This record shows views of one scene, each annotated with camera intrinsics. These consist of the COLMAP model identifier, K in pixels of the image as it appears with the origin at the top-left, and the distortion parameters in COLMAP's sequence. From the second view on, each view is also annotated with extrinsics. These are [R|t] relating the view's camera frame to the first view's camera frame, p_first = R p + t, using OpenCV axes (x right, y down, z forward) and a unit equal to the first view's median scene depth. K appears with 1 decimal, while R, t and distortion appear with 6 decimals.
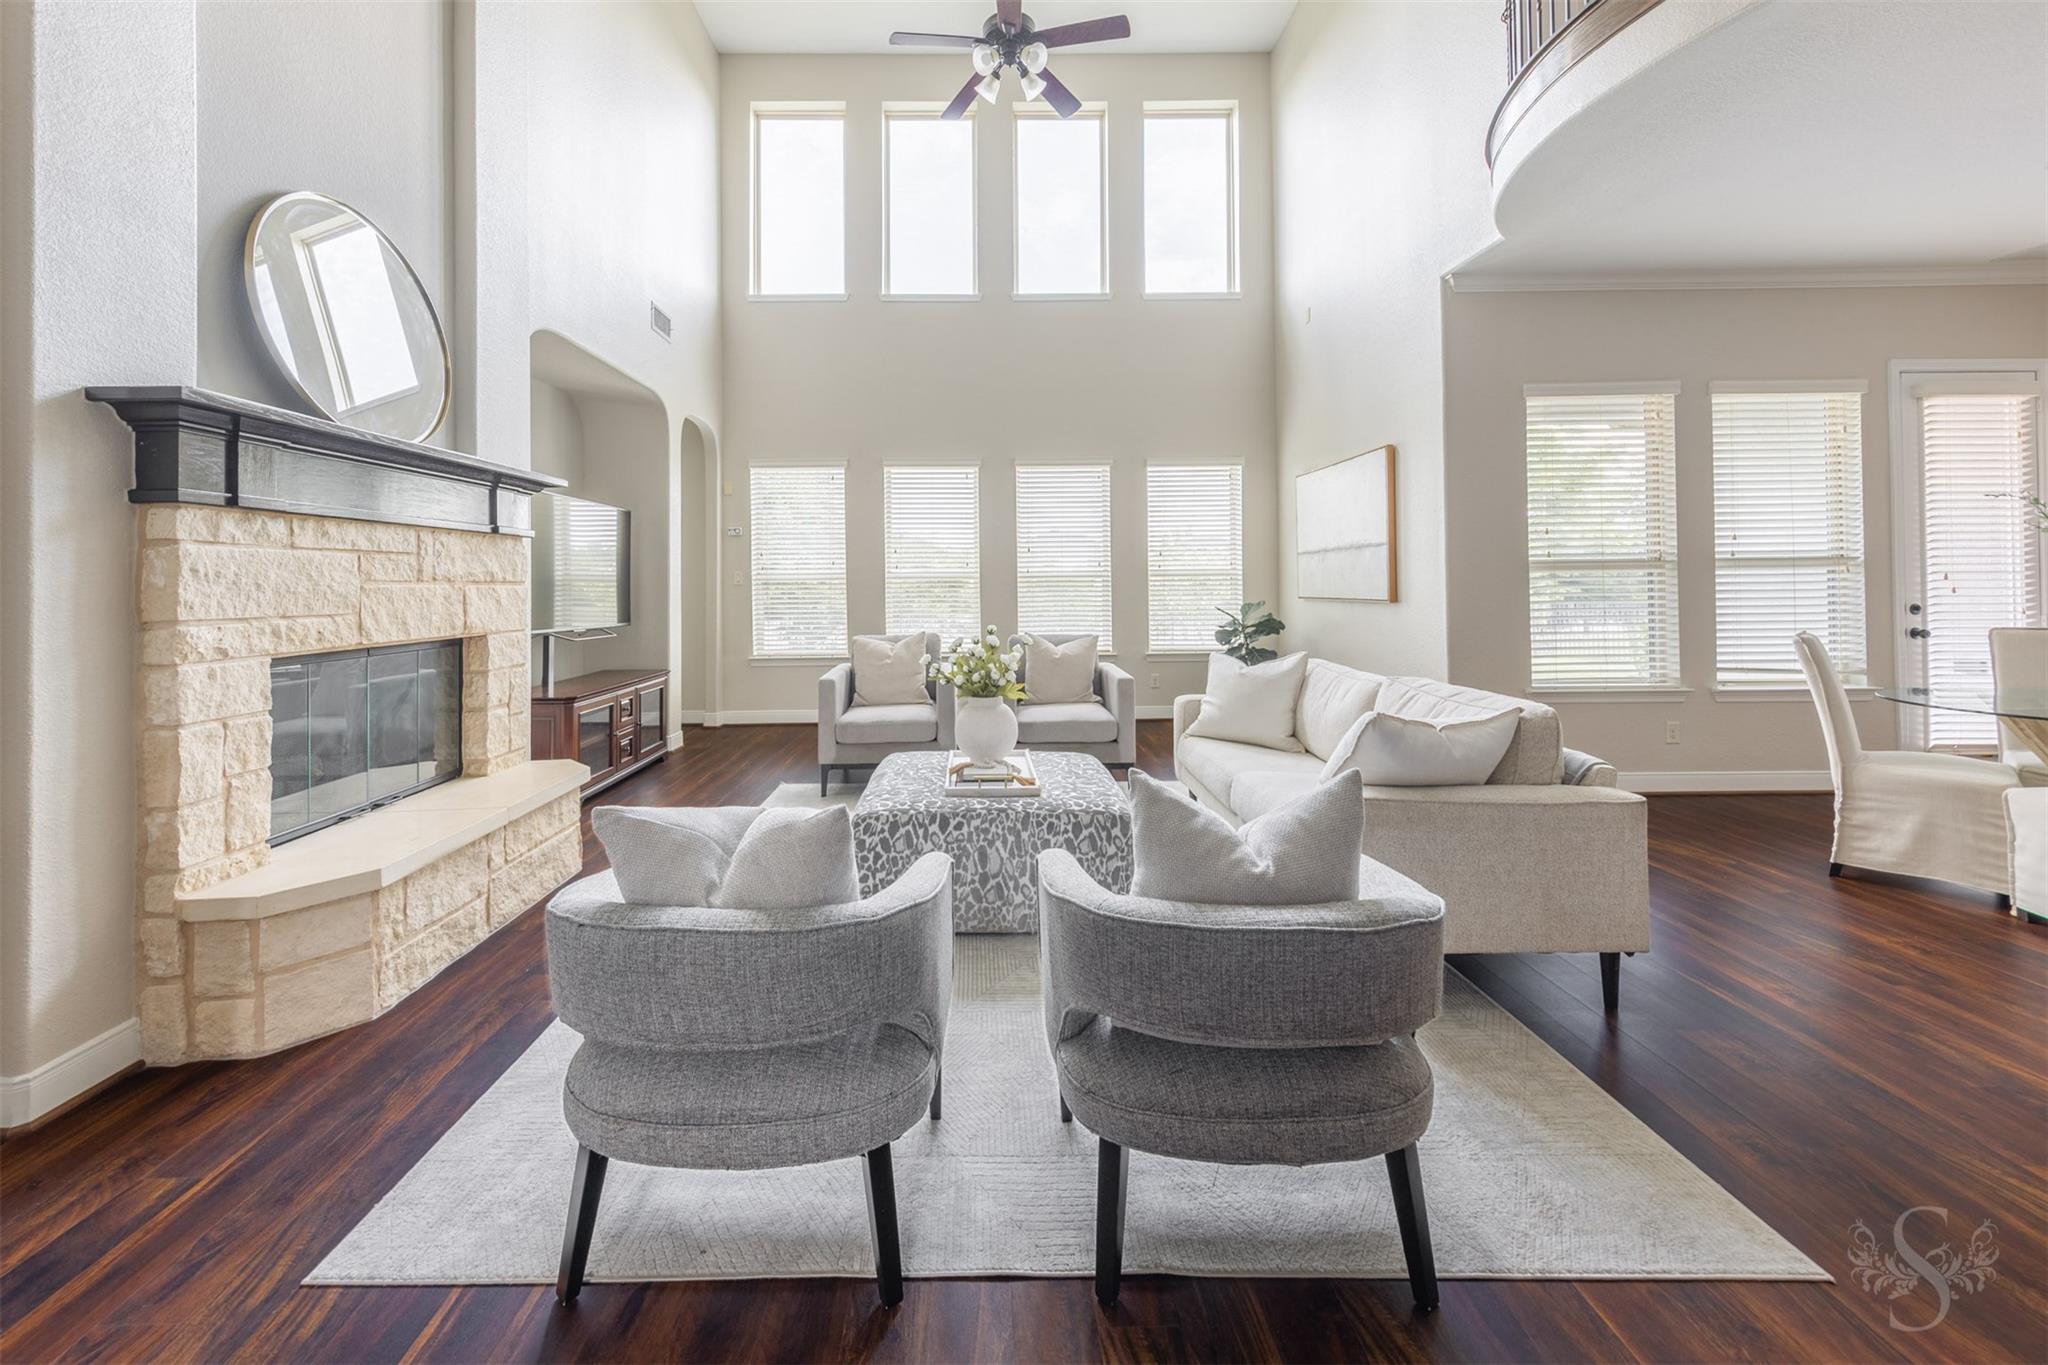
lens RADIAL K [[792.8, 0, 1002.4], [0, 792.8, 578.0], [0, 0, 1]] dist [0.001994, 0.000051]
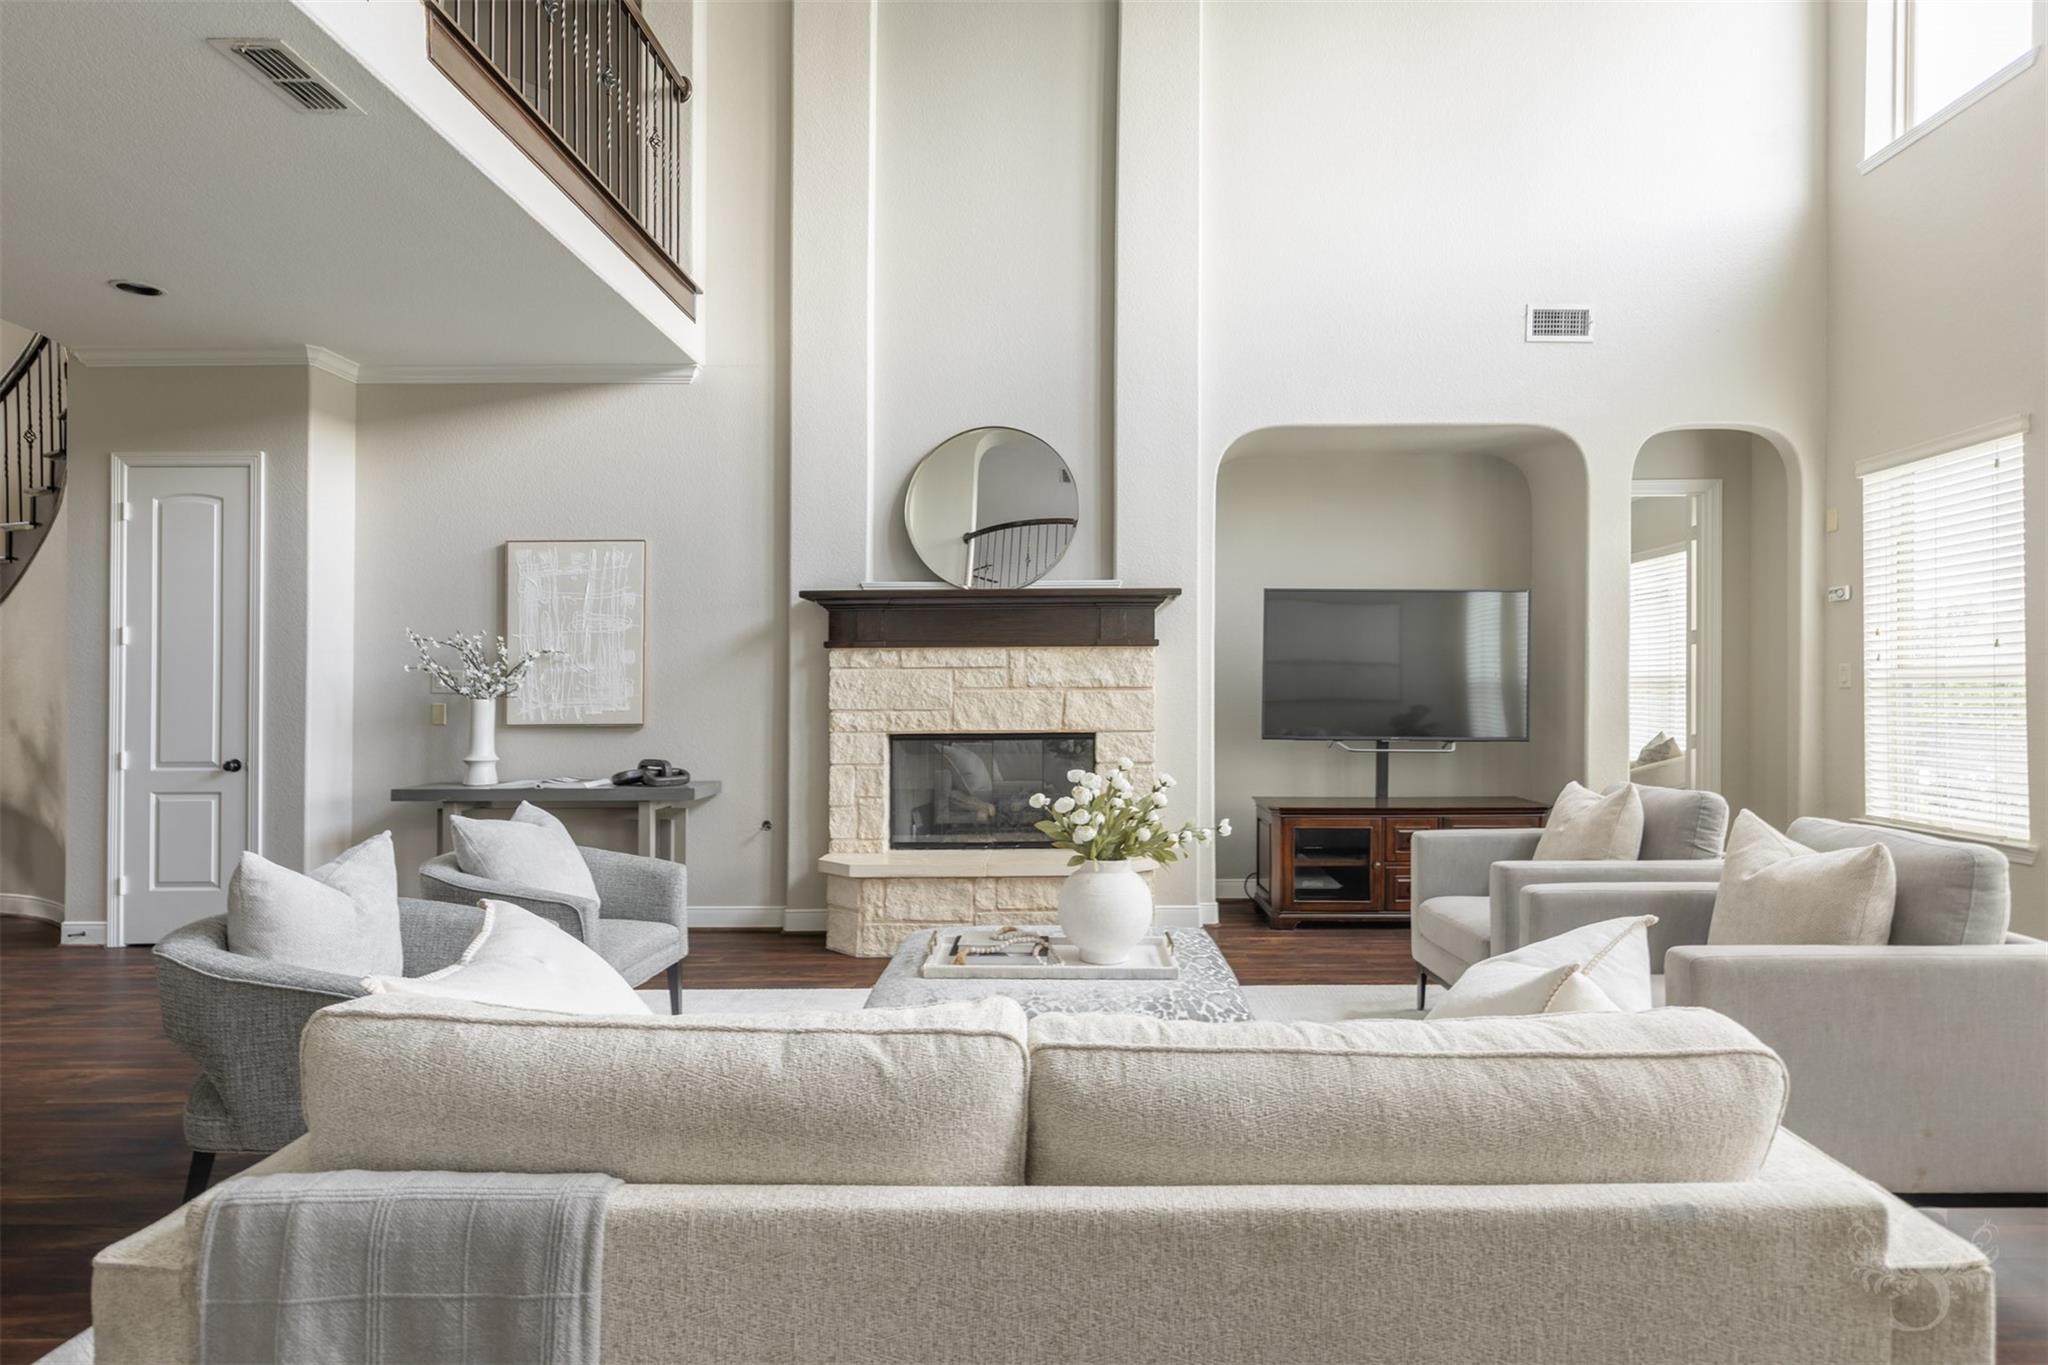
lens RADIAL K [[1007.2, 0, 1027.1], [0, 1007.2, 686.9], [0, 0, 1]] dist [0.000052, -0.000009]
pose [[-0.012708, 0.008859, -0.999880, 1.203263], [0.010151, 0.999910, 0.008730, -0.014692], [0.999868, -0.010039, -0.012797, 1.310236]]
